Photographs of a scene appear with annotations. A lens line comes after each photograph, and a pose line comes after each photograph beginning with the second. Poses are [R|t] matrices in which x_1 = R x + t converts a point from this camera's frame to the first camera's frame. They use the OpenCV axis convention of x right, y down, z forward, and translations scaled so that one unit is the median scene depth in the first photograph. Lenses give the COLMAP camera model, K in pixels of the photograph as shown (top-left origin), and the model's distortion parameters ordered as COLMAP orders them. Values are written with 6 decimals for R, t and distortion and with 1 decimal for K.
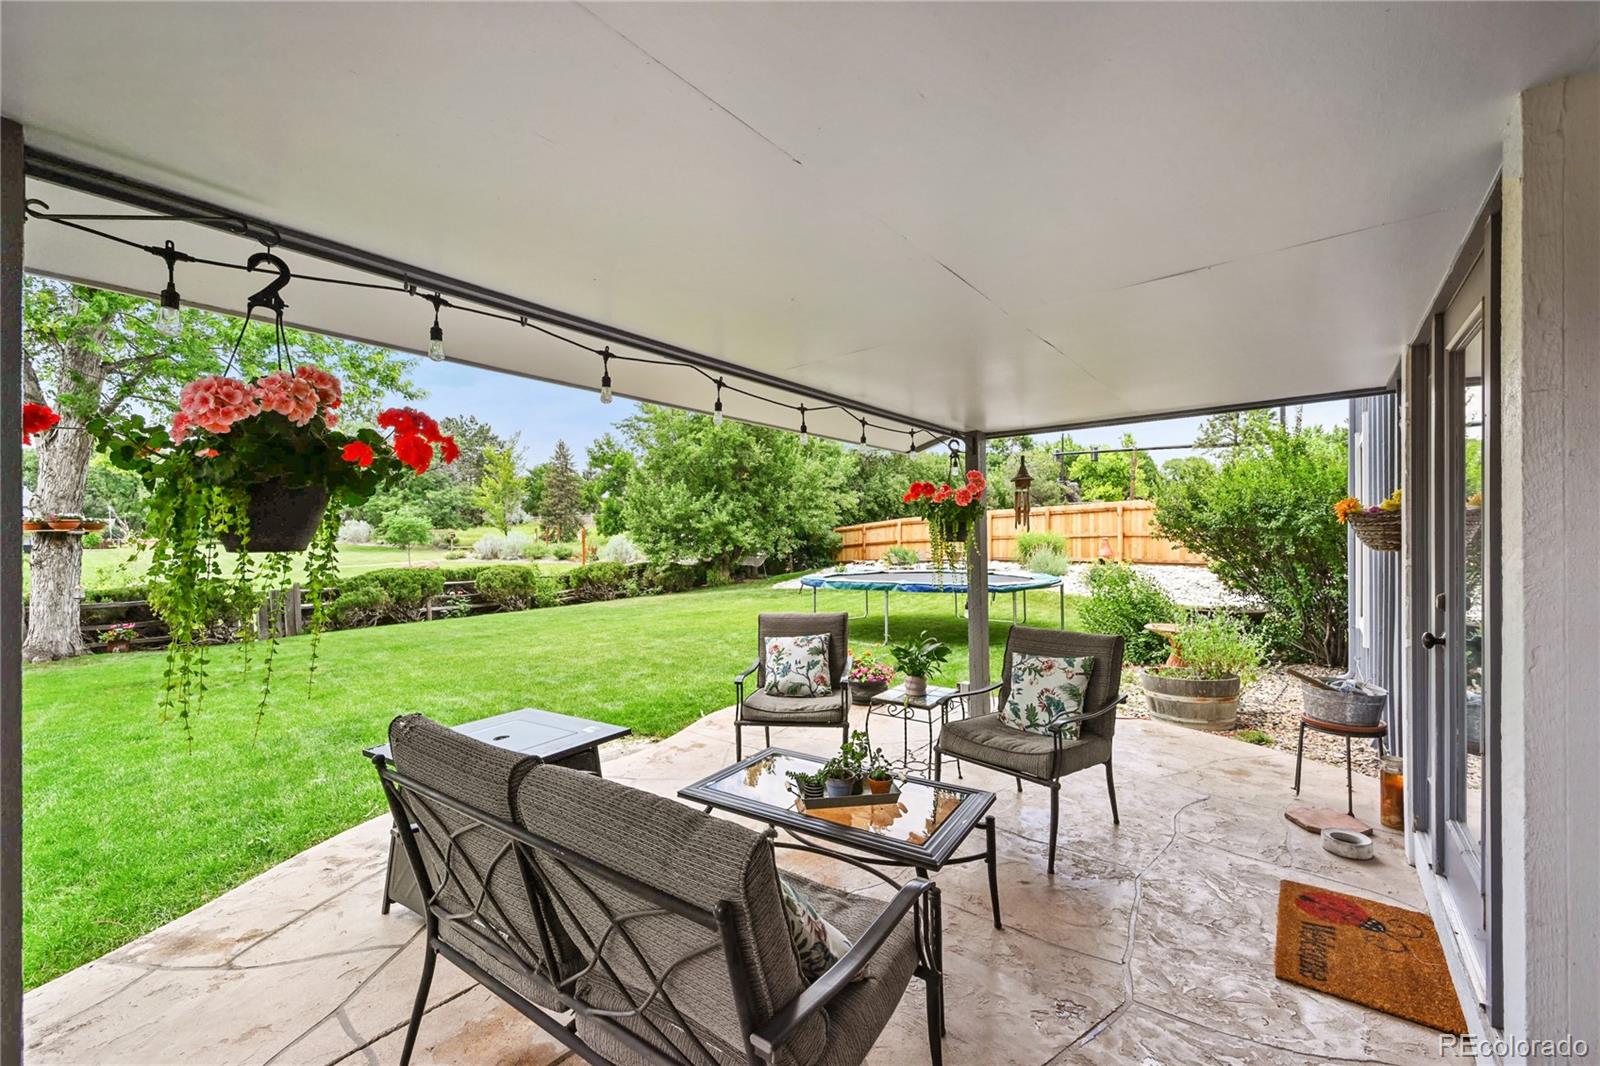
lens RADIAL K [[639.2, 0, 800.0], [0, 639.2, 533.0], [0, 0, 1]] dist [0.000372, -0.000192]
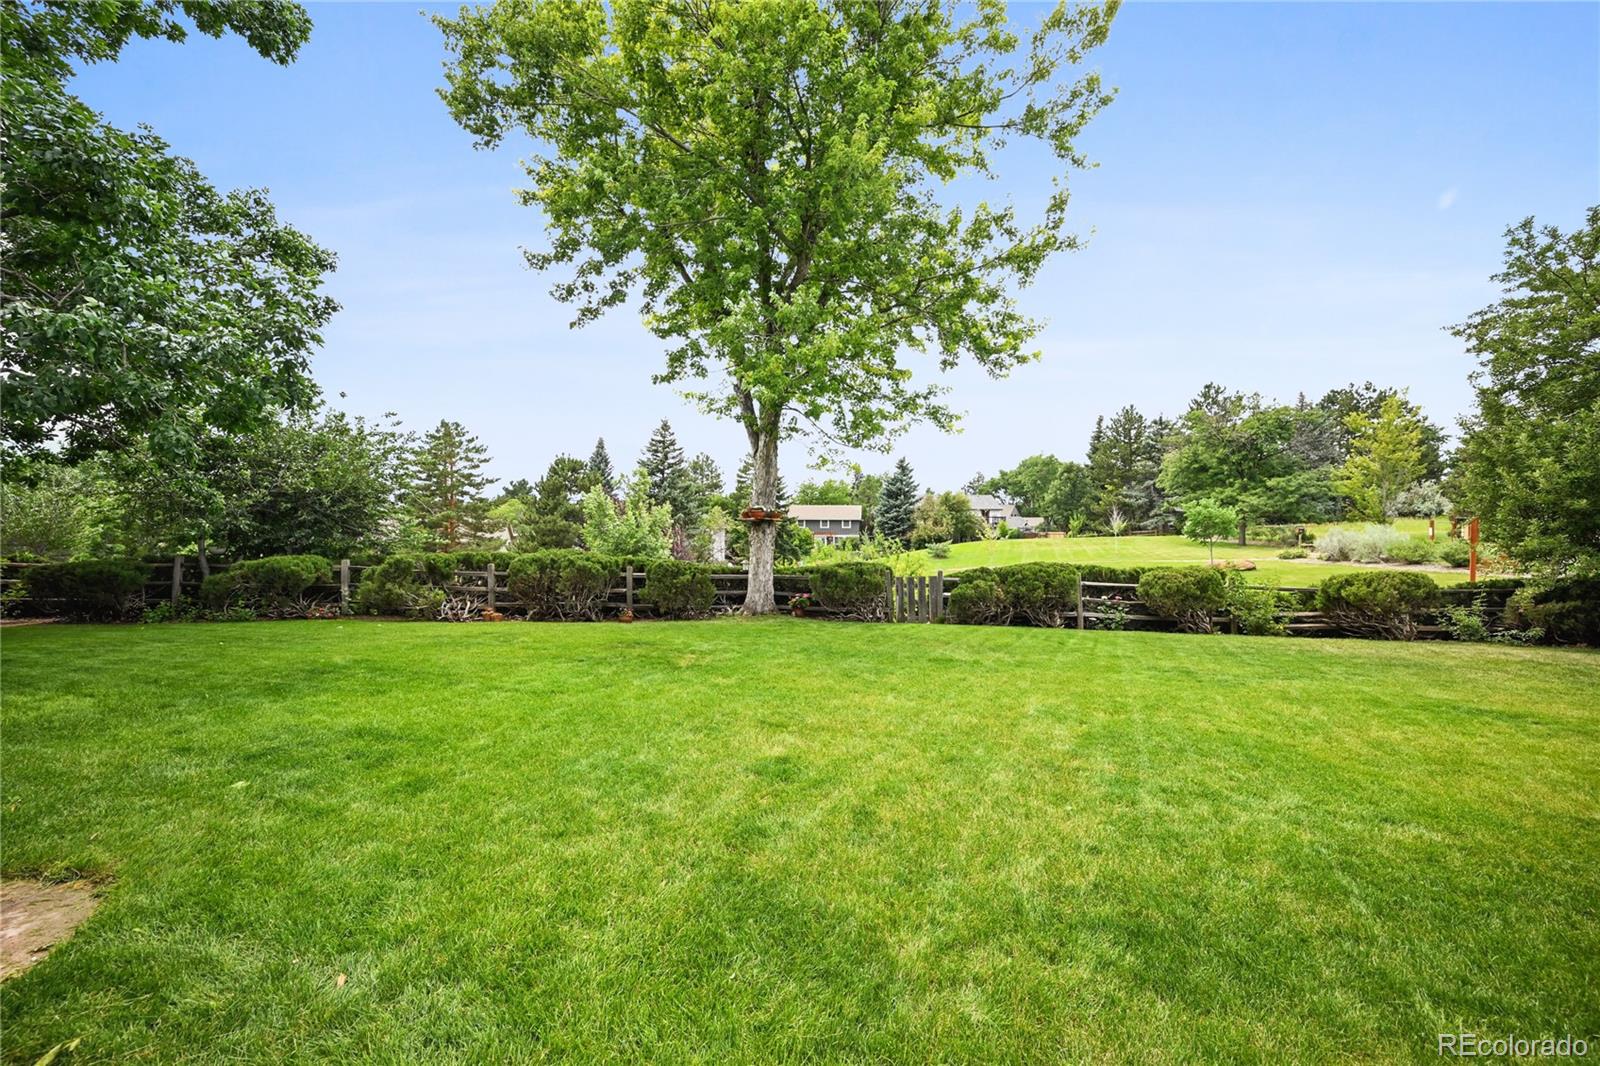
lens RADIAL K [[639.2, 0, 800.0], [0, 639.2, 533.0], [0, 0, 1]] dist [0.000372, -0.000192]
pose [[0.322014, 0.006593, -0.946712, 0.065727], [-0.001915, 0.999978, 0.006312, 0.008435], [0.946733, -0.000219, 0.322020, 0.321489]]
